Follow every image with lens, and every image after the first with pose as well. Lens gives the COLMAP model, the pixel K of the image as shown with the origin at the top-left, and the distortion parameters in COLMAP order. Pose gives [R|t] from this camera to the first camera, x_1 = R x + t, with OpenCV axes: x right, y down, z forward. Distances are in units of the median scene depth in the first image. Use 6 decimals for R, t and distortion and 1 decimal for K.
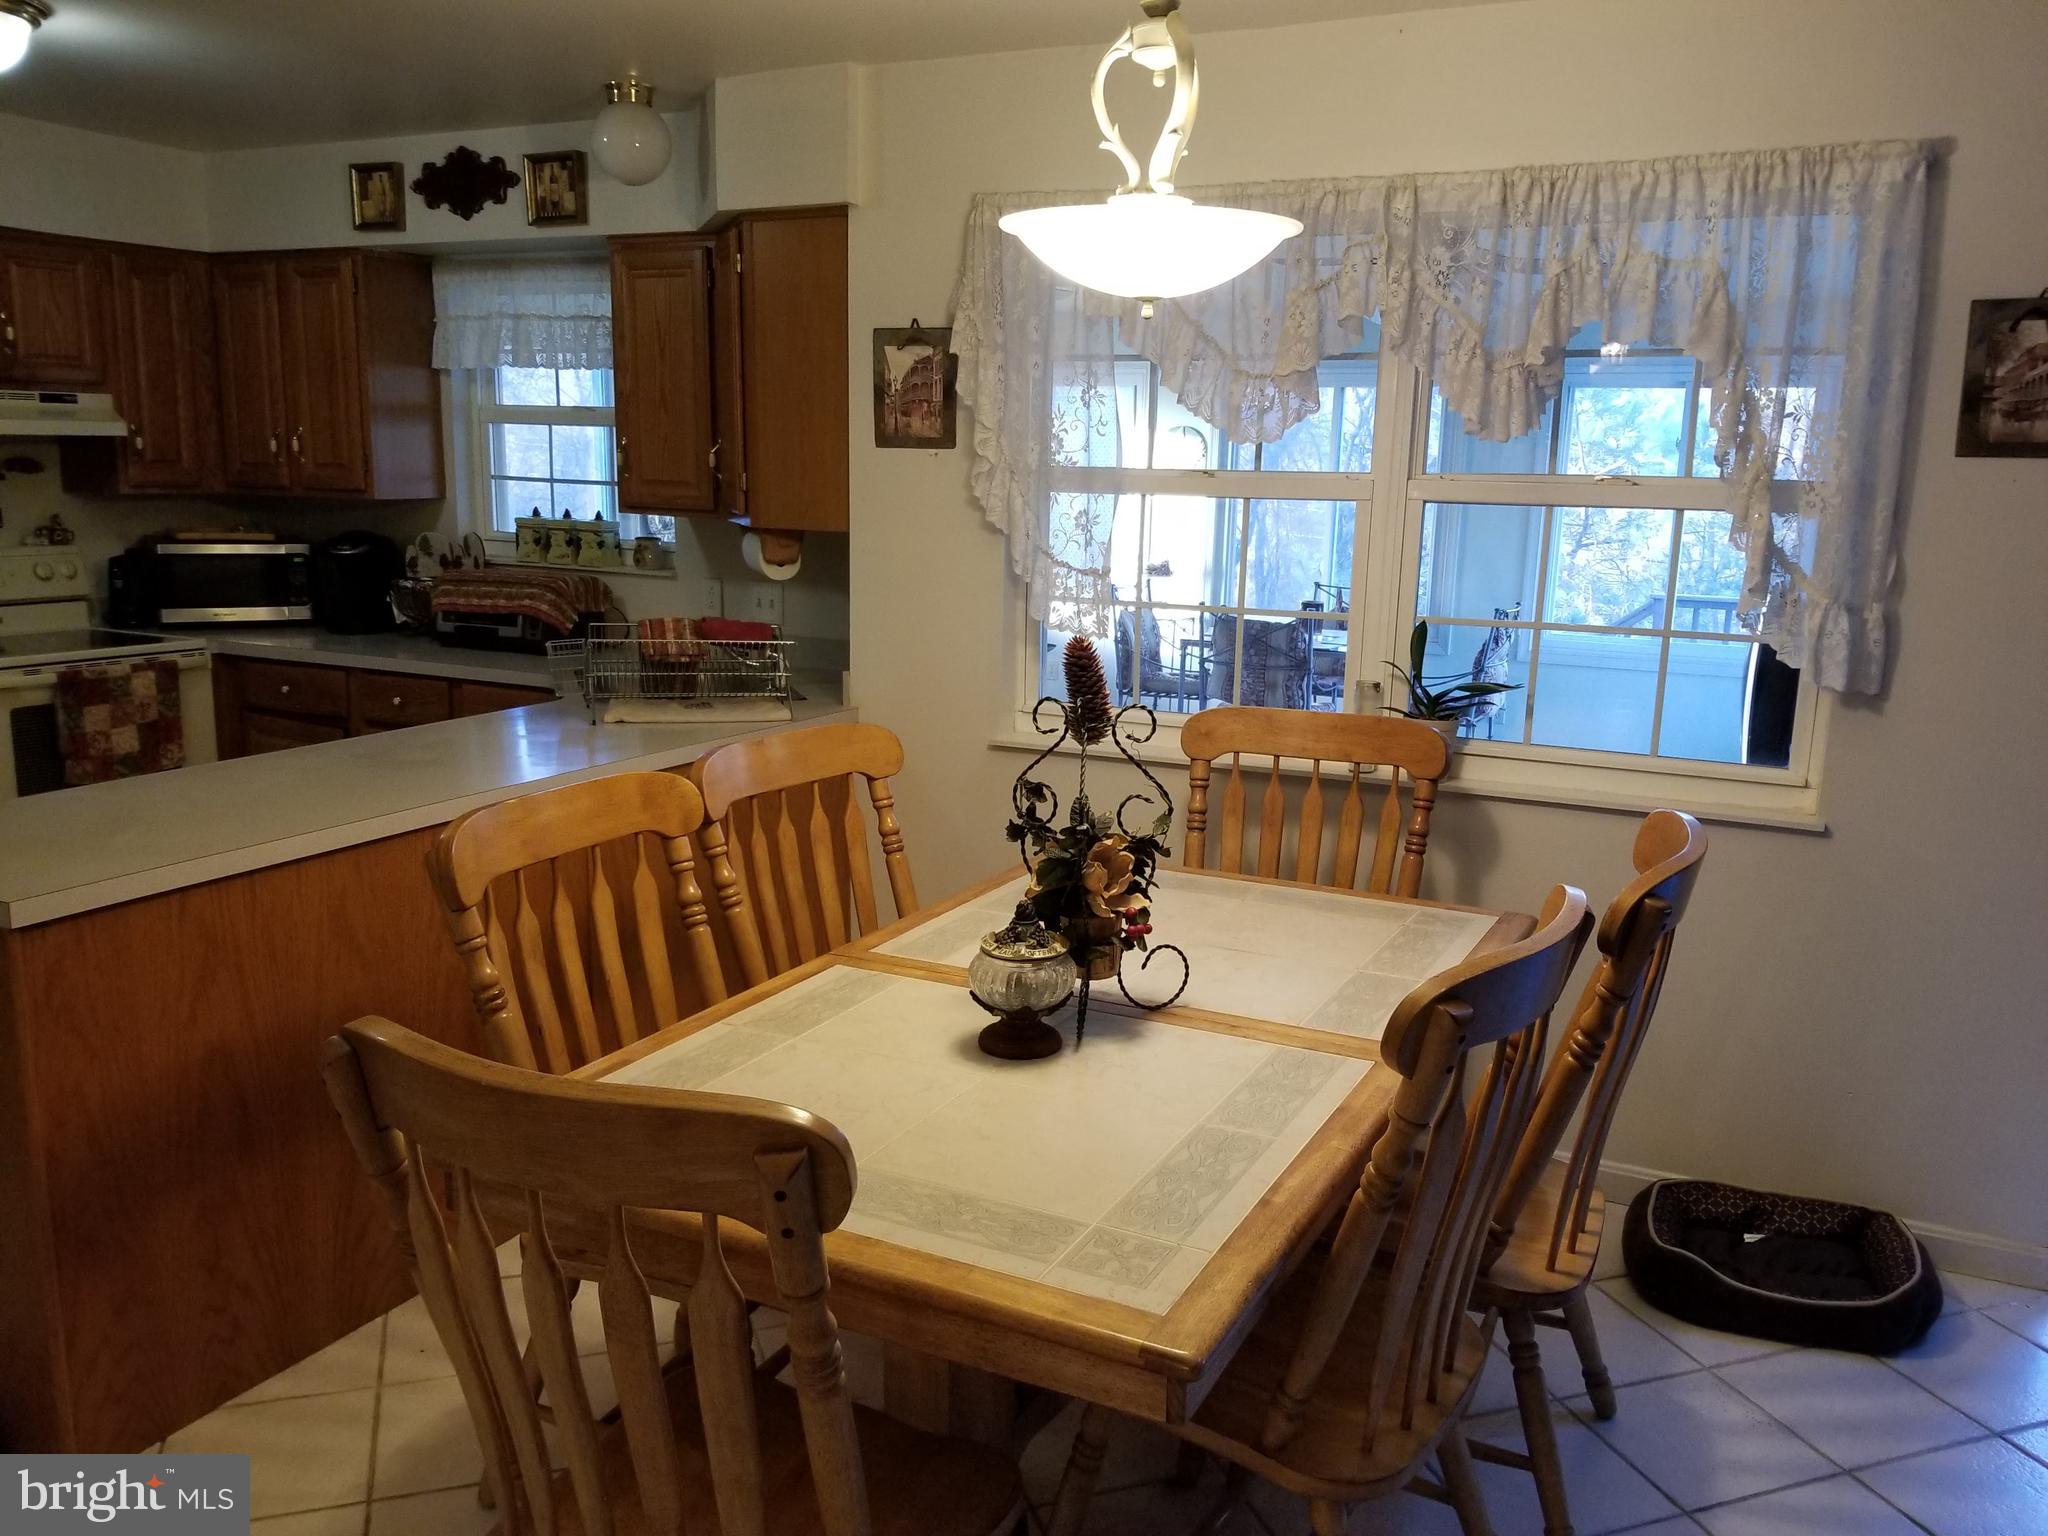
lens RADIAL K [[1596.4, 0, 1029.6], [0, 1596.4, 763.0], [0, 0, 1]] dist [0.077978, -0.130437]
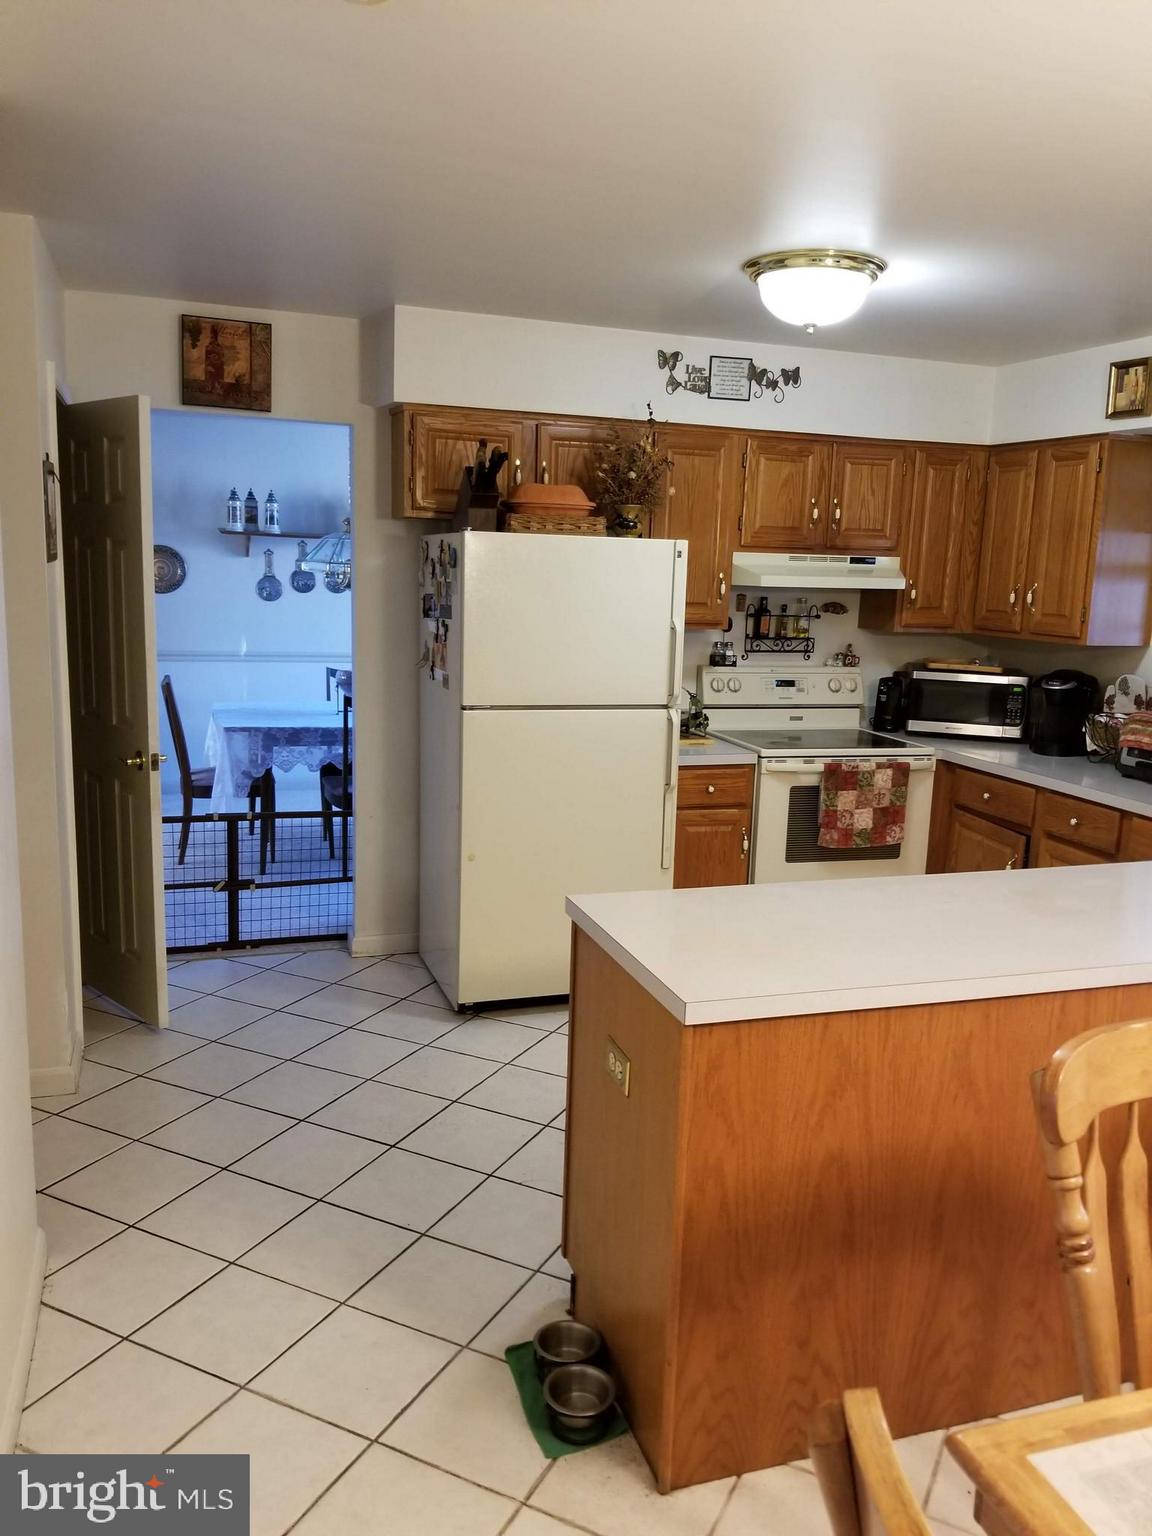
lens RADIAL K [[1193.8, 0, 584.2], [0, 1193.8, 780.3], [0, 0, 1]] dist [0.116255, -0.246328]
pose [[0.705346, 0.132036, -0.696458, -0.042712], [-0.153592, 0.987626, 0.031684, -0.043521], [0.692024, 0.084622, 0.716897, 0.140910]]
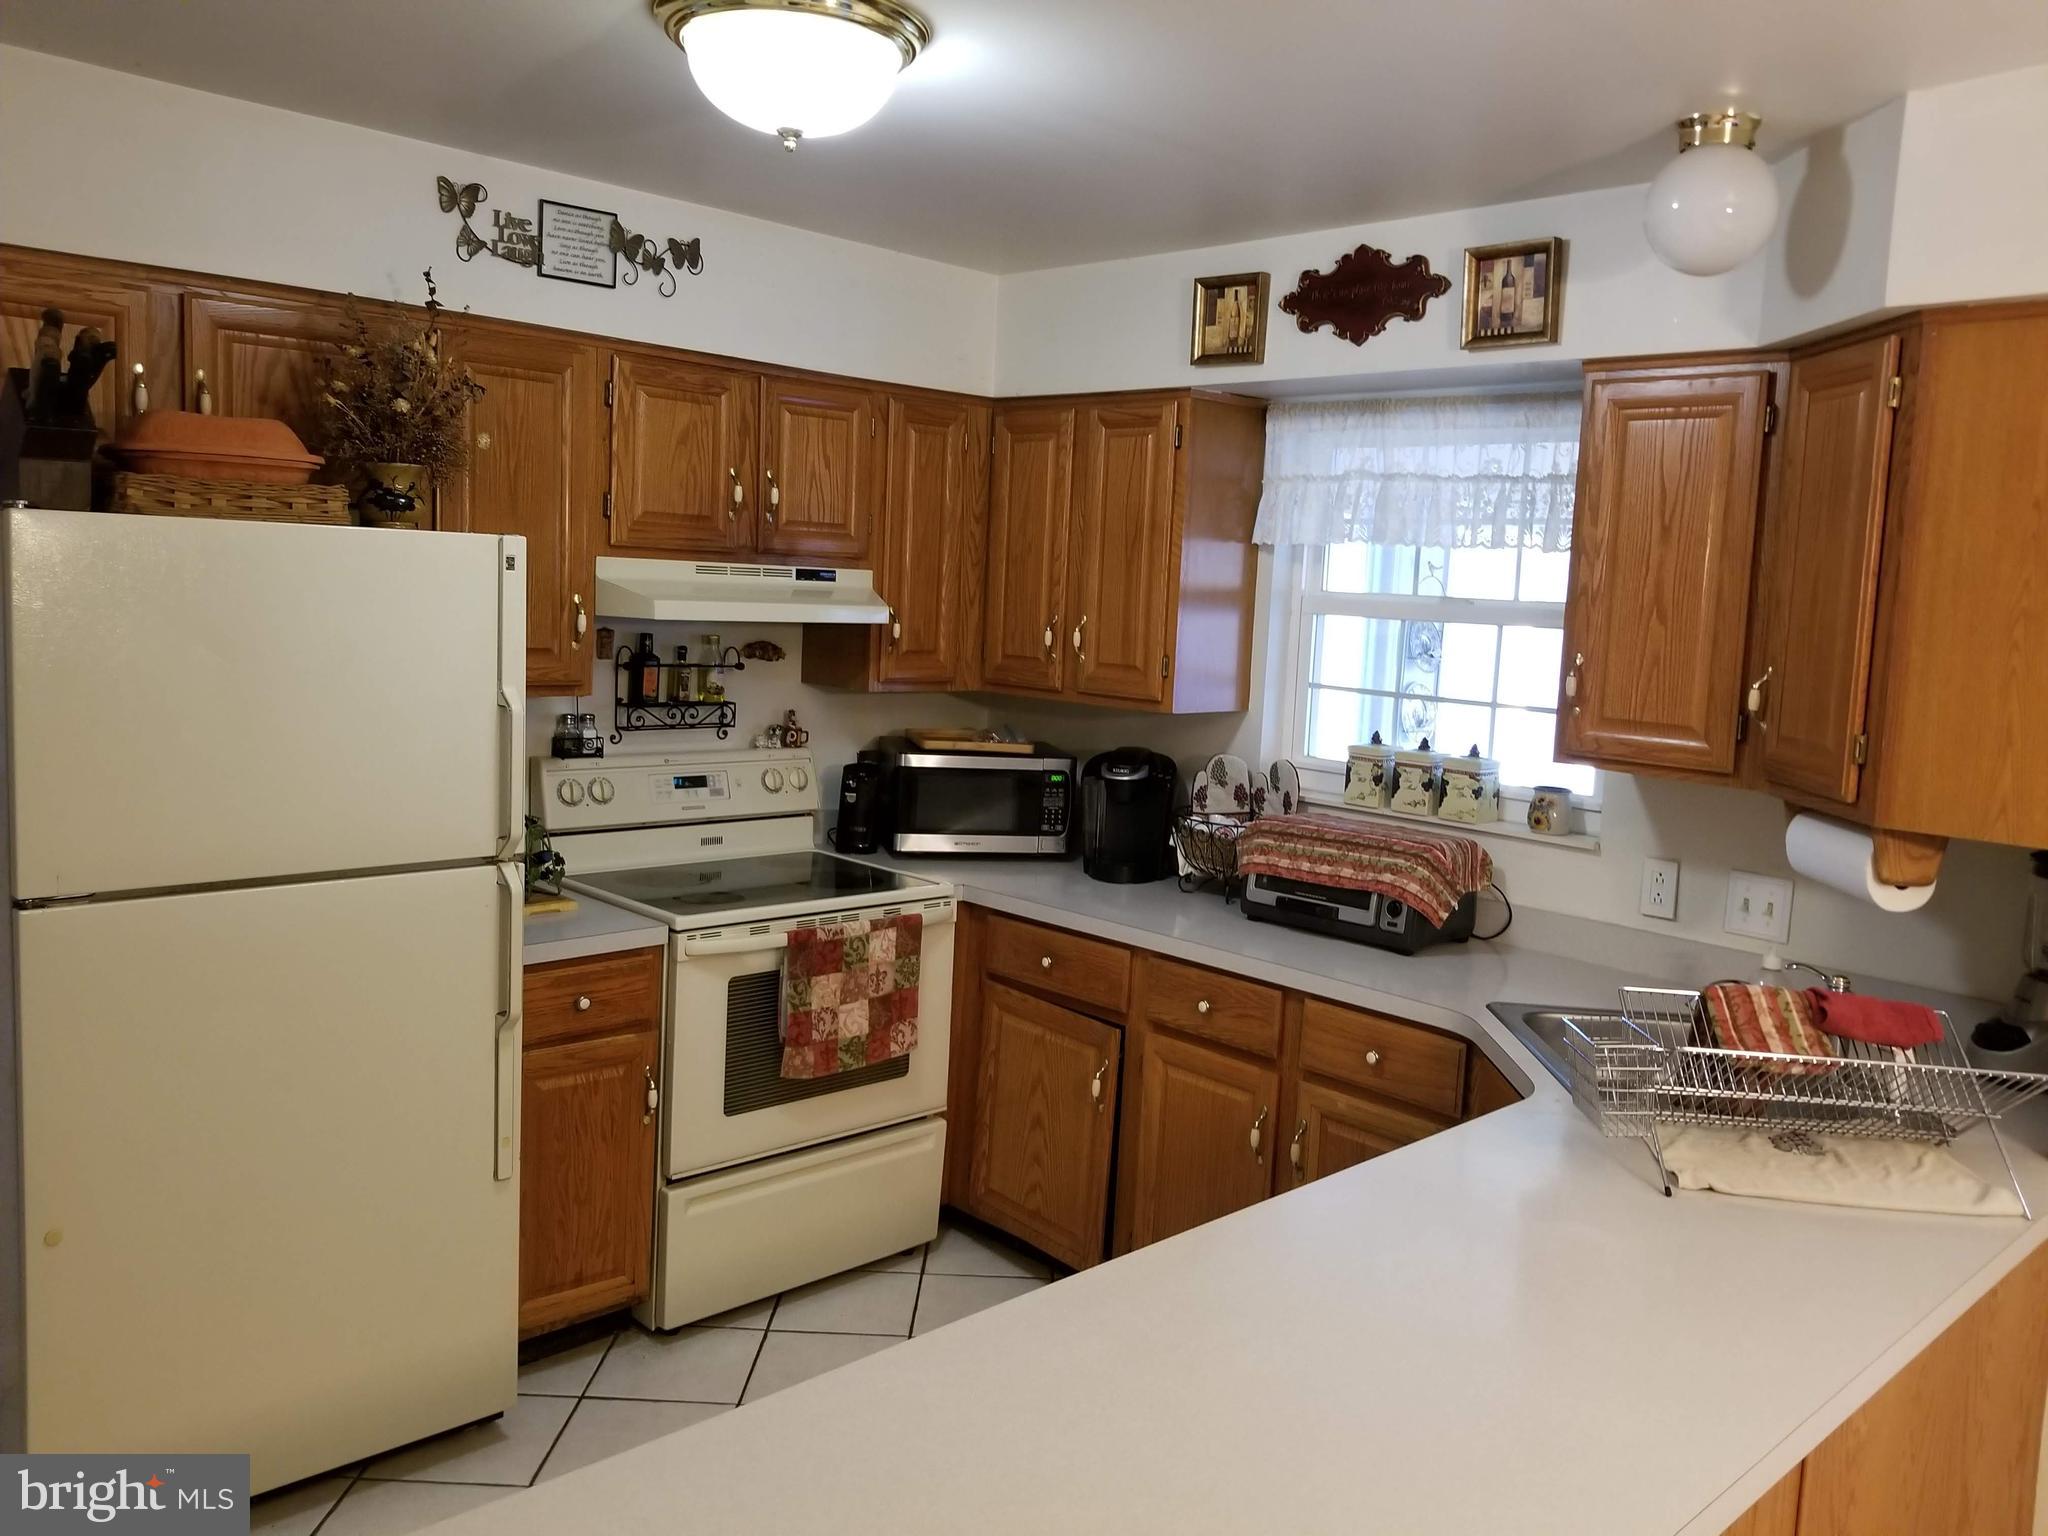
lens RADIAL K [[1616.2, 0, 1057.4], [0, 1616.2, 744.1], [0, 0, 1]] dist [0.092949, -0.167720]
pose [[0.944929, 0.056663, -0.322334, -0.241509], [-0.088762, 0.992354, -0.085761, -0.090766], [0.315010, 0.109649, 0.942733, 0.308752]]
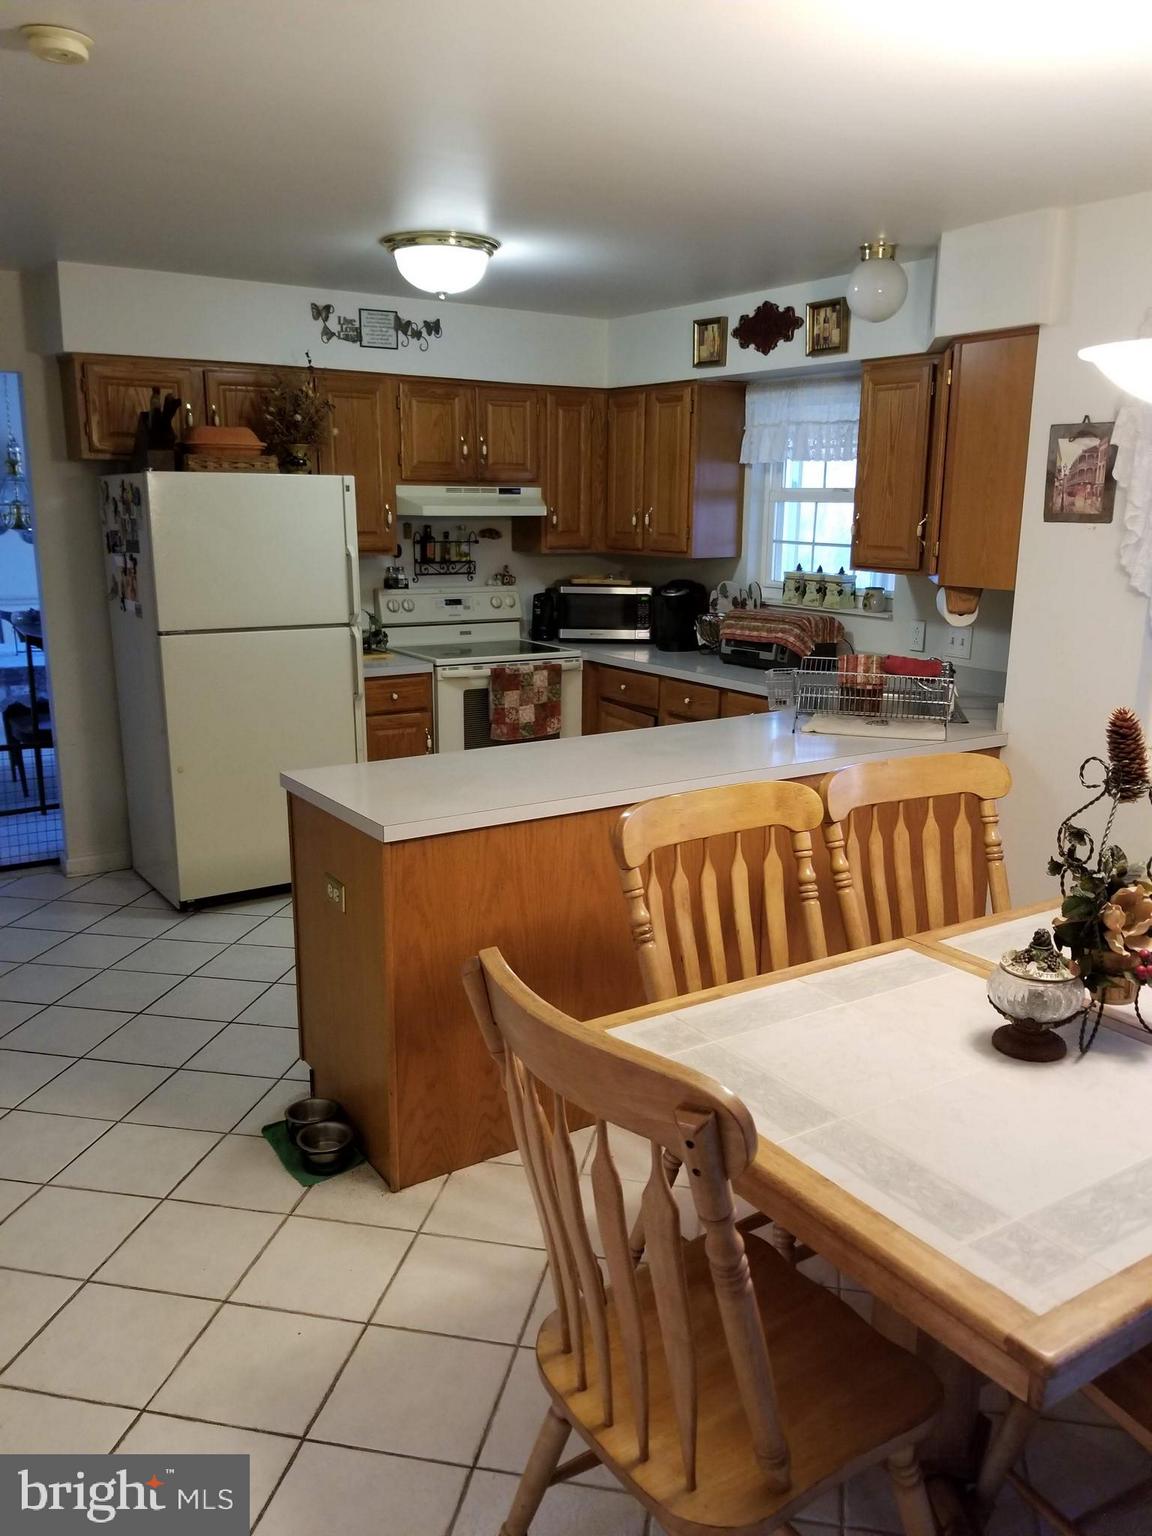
lens RADIAL K [[1193.8, 0, 584.2], [0, 1193.8, 780.3], [0, 0, 1]] dist [0.116255, -0.246328]
pose [[0.867369, 0.101012, -0.487307, 0.058721], [-0.084475, 0.994858, 0.055862, -0.020581], [0.490444, -0.007288, 0.871442, 0.023557]]
